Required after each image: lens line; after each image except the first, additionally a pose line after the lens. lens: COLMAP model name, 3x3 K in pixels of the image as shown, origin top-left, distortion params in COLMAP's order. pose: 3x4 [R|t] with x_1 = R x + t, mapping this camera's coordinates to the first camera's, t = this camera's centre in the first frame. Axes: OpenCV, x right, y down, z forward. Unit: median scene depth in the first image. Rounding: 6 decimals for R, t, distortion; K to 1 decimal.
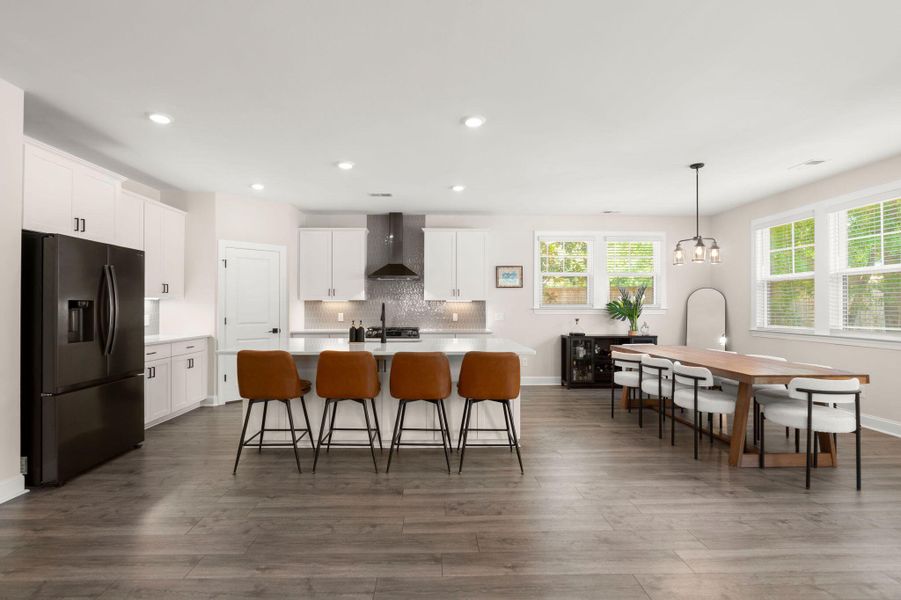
lens RADIAL K [[408.9, 0, 438.2], [0, 408.9, 302.2], [0, 0, 1]] dist [-0.004555, -0.000140]
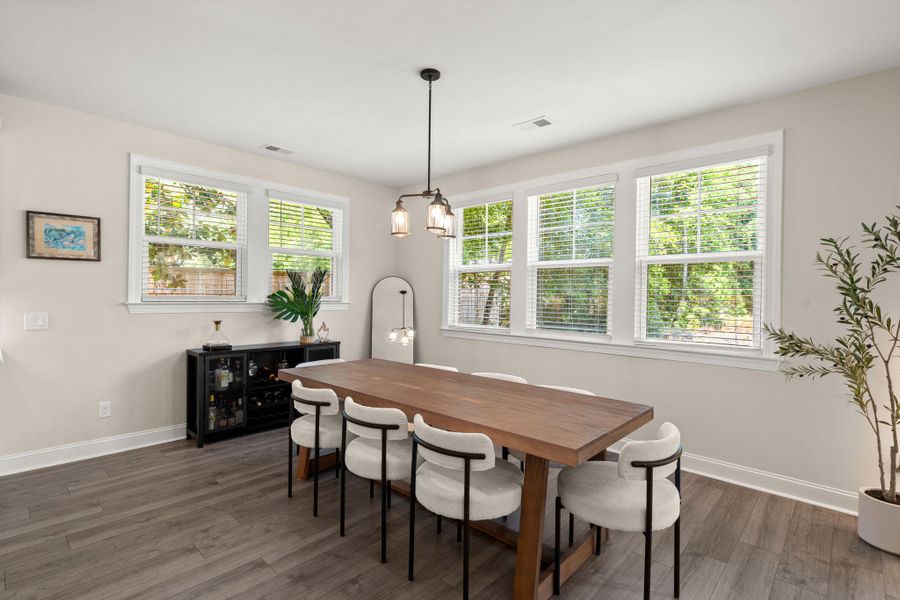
lens RADIAL K [[433.2, 0, 450.0], [0, 433.2, 300.0], [0, 0, 1]] dist [0.001514, -0.000205]
pose [[0.687729, -0.000249, 0.725968, 0.121531], [-0.019902, 0.999618, 0.019196, -0.007599], [-0.725695, -0.027650, 0.687461, 0.342678]]
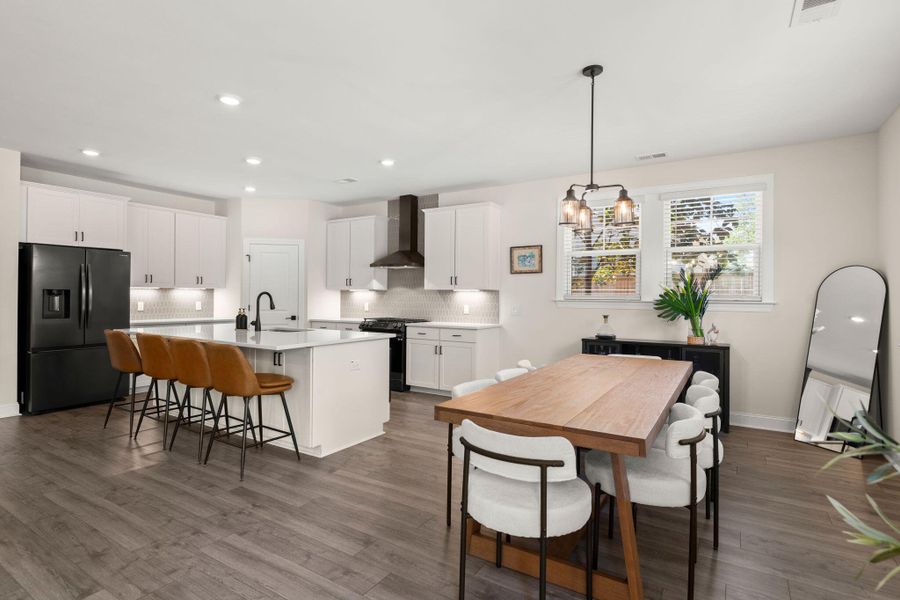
lens RADIAL K [[446.8, 0, 438.7], [0, 446.8, 293.4], [0, 0, 1]] dist [0.000491, 0.000080]
pose [[0.837224, 0.001858, -0.546858, 0.529492], [-0.001638, 0.999998, 0.000891, 0.002741], [0.546858, 0.000150, 0.837225, 0.197946]]
